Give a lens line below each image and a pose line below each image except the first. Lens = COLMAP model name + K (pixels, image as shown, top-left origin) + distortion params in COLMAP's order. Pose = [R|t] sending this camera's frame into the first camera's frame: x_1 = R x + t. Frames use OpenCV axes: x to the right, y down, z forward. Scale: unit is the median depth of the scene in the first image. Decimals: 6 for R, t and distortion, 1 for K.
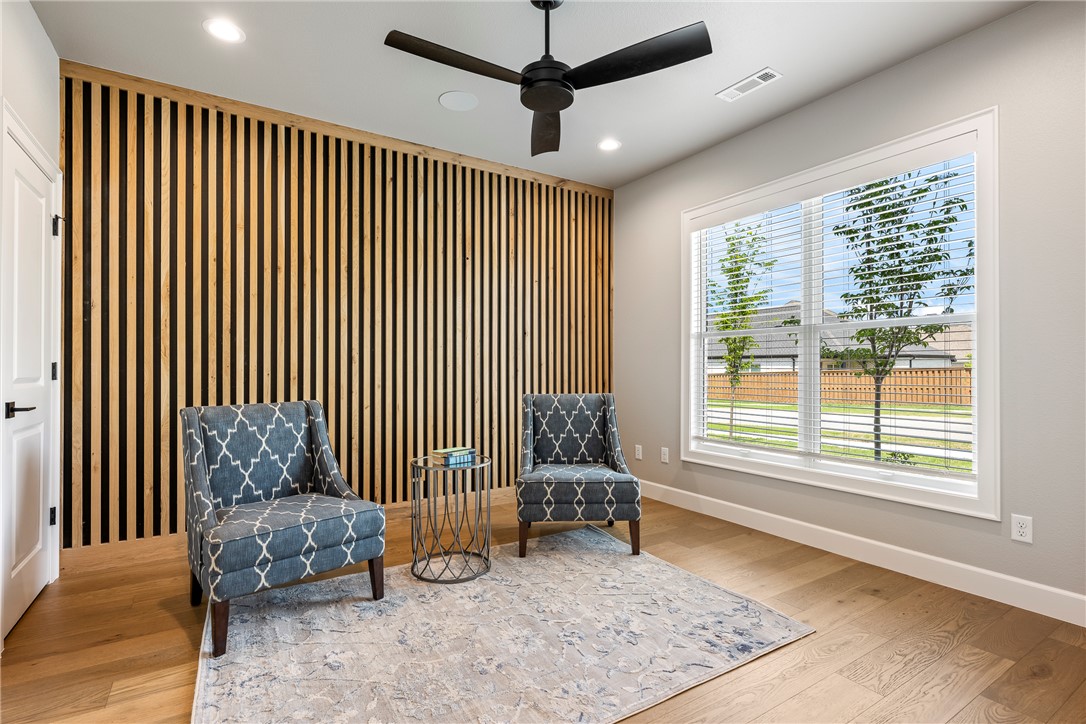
lens RADIAL K [[518.8, 0, 543.1], [0, 518.8, 369.0], [0, 0, 1]] dist [-0.003013, -0.000338]
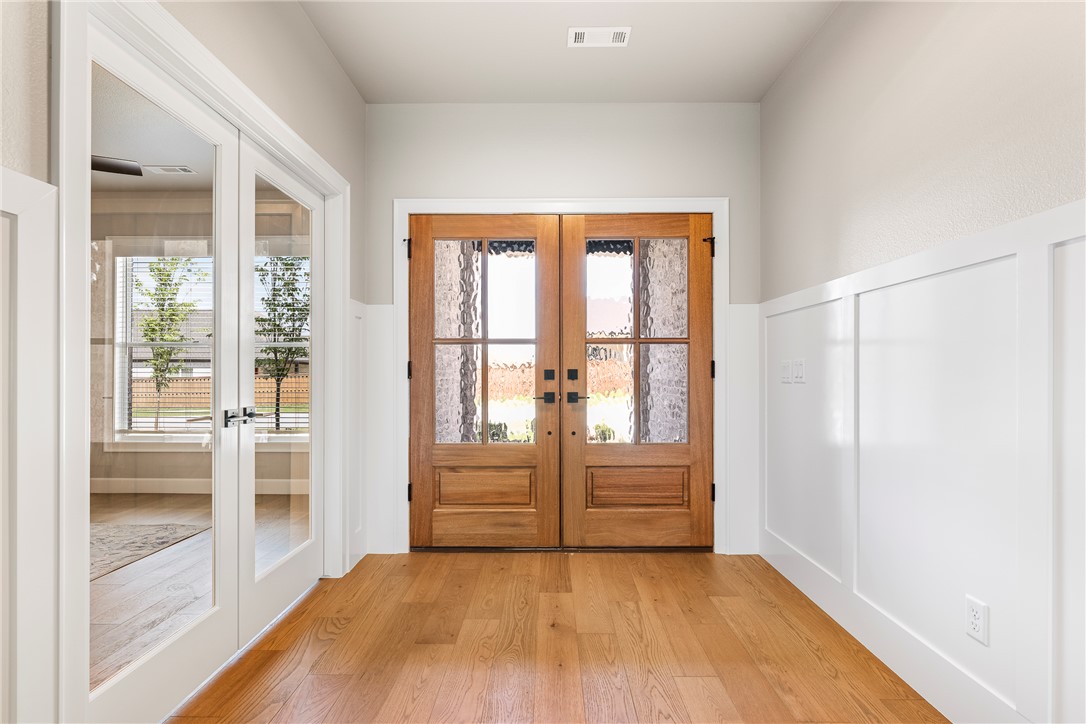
lens RADIAL K [[518.8, 0, 543.1], [0, 518.8, 369.0], [0, 0, 1]] dist [-0.003013, -0.000338]
pose [[0.549627, 0.014344, 0.835287, -0.134208], [-0.007112, 0.999897, -0.012491, 0.000782], [-0.835380, 0.000925, 0.549672, -0.370403]]
